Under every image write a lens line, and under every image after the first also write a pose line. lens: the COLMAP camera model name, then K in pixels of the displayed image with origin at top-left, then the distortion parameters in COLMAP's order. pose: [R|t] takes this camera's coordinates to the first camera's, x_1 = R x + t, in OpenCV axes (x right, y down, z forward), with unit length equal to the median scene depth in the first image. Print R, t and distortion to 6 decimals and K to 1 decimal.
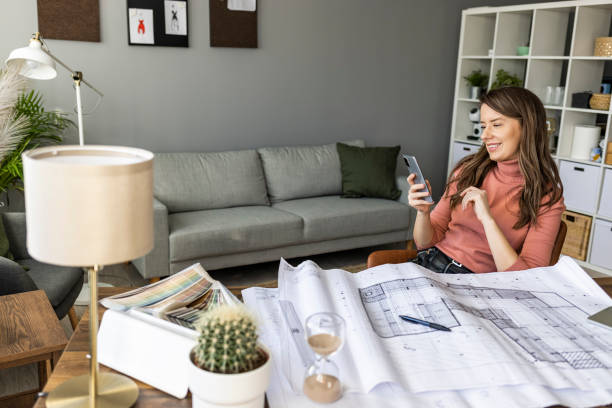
lens RADIAL K [[585.9, 0, 297.8], [0, 585.9, 203.9], [0, 0, 1]] dist [-0.005861, 0.000000]
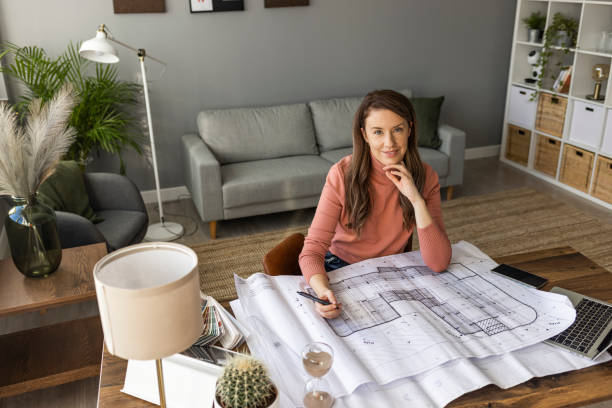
lens RADIAL K [[585.9, 0, 299.4], [0, 585.9, 203.5], [0, 0, 1]] dist [-0.005861, 0.000000]
pose [[0.982432, 0.019931, -0.185552, 0.128873], [0.007620, 0.989167, 0.146597, -0.070427], [0.186463, -0.145436, 0.971638, -0.104689]]
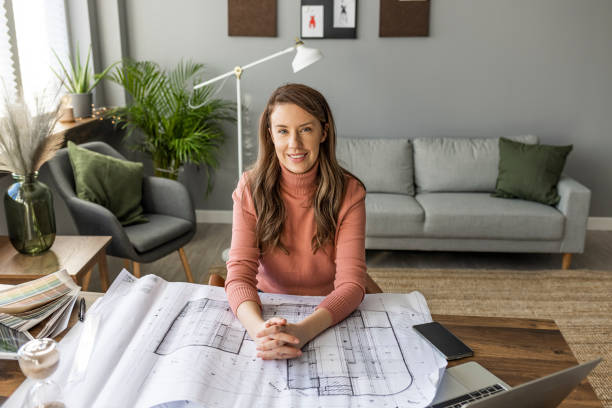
lens RADIAL K [[585.9, 0, 294.5], [0, 585.9, 198.1], [0, 0, 1]] dist [-0.005861, 0.000000]
pose [[0.842881, 0.121292, -0.524251, 0.317835], [-0.101521, 0.992613, 0.066430, -0.039830], [0.528436, -0.002770, 0.848969, 0.036872]]
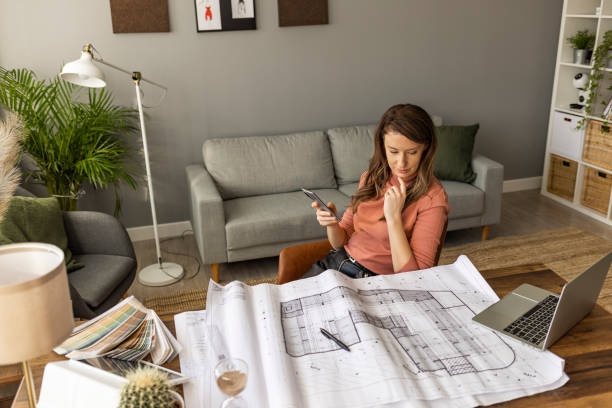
lens RADIAL K [[585.9, 0, 300.5], [0, 585.9, 203.4], [0, 0, 1]] dist [-0.005861, 0.000000]
pose [[0.971344, 0.023439, -0.236519, 0.132910], [0.002916, 0.993876, 0.110466, -0.083837], [0.237659, -0.107990, 0.965327, 0.019328]]
